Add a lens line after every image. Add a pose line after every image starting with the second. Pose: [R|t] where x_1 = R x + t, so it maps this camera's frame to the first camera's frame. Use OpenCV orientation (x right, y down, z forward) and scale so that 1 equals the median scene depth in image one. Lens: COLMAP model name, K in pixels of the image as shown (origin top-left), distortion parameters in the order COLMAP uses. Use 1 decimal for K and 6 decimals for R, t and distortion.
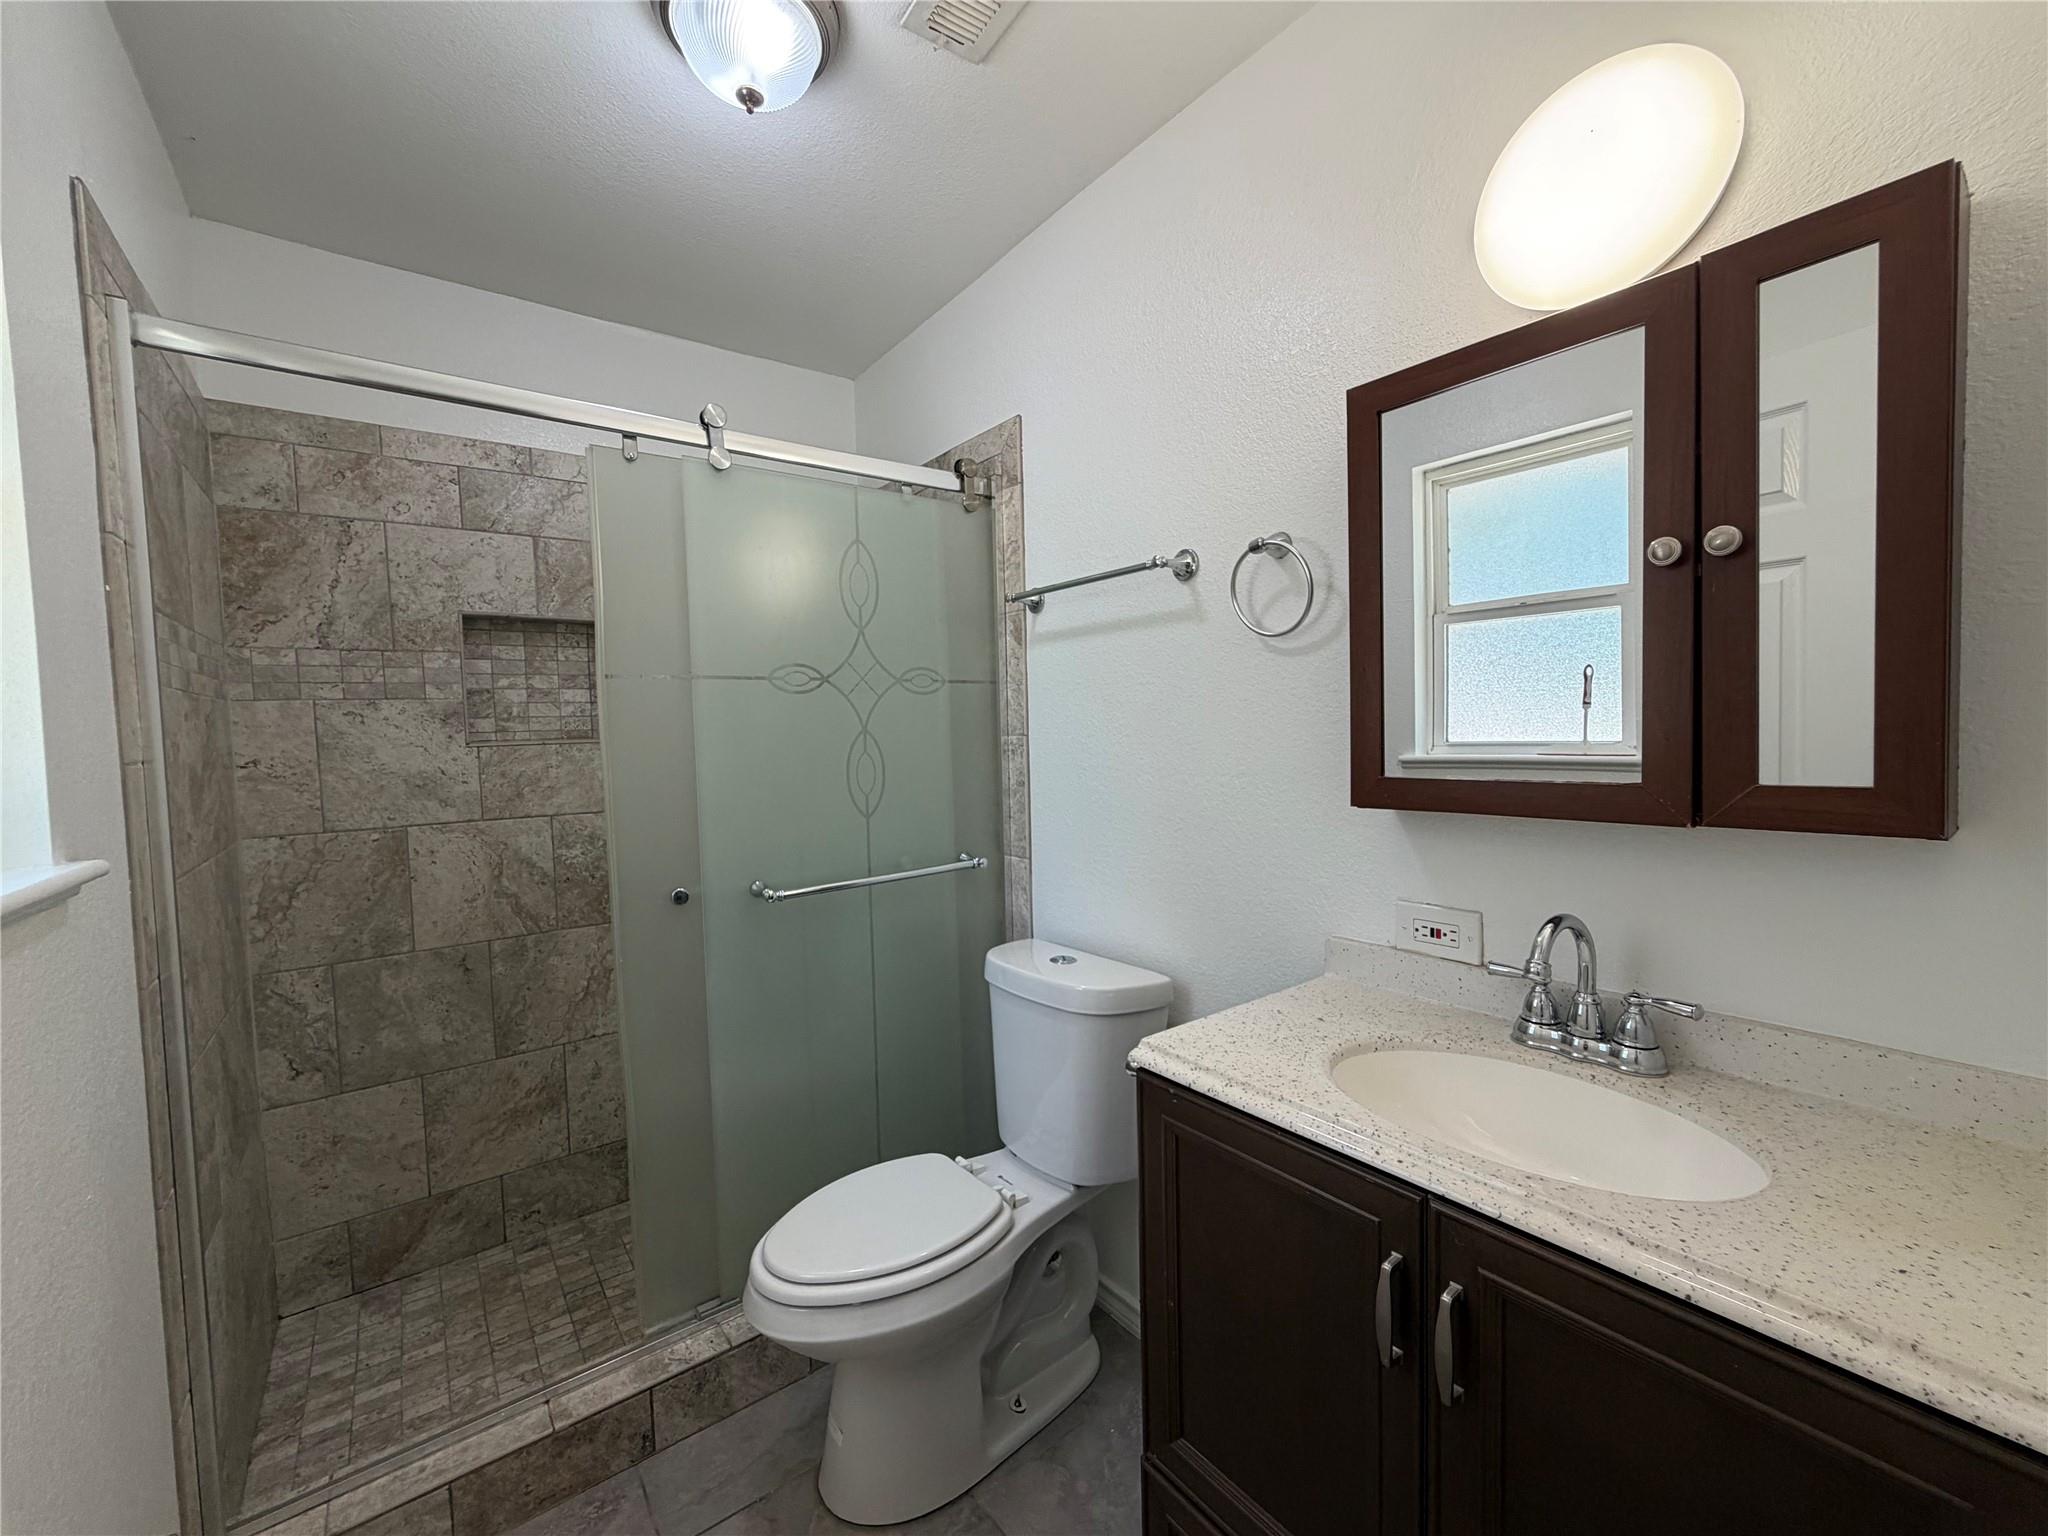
lens RADIAL K [[820.1, 0, 1018.9], [0, 820.1, 765.1], [0, 0, 1]] dist [0.001883, 0.000359]
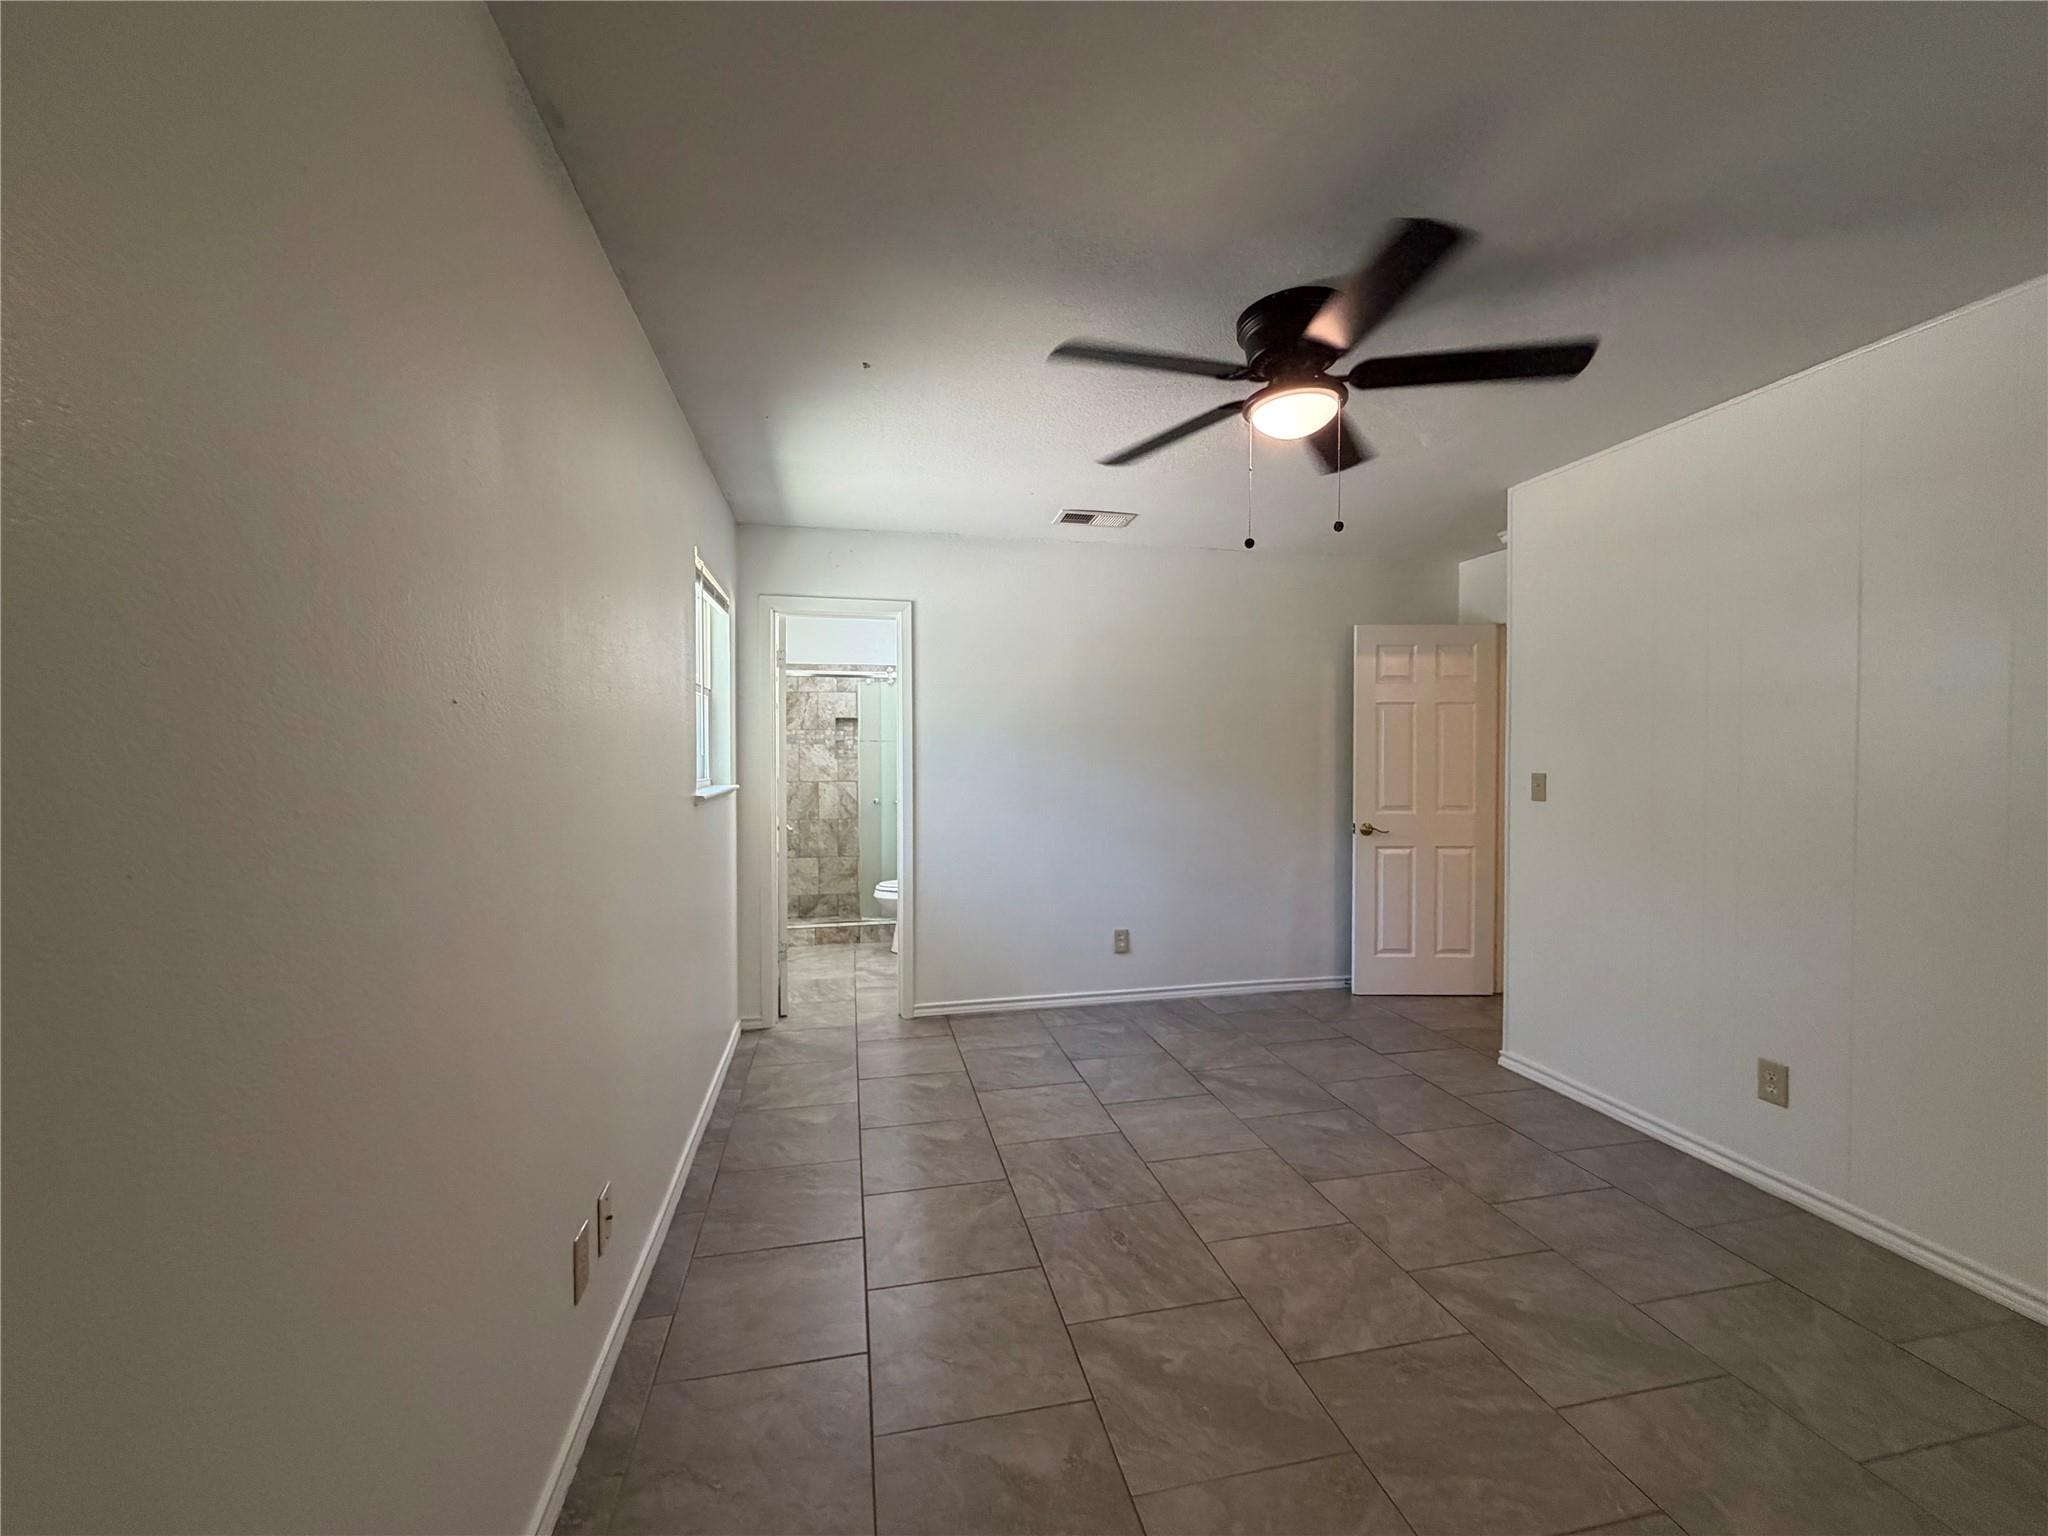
lens RADIAL K [[820.1, 0, 1022.5], [0, 820.1, 760.7], [0, 0, 1]] dist [0.001883, 0.000359]
pose [[0.905615, 0.025191, -0.423352, 1.405100], [-0.042177, 0.998635, -0.030801, 0.056771], [0.421998, 0.045750, 0.905442, -1.662918]]
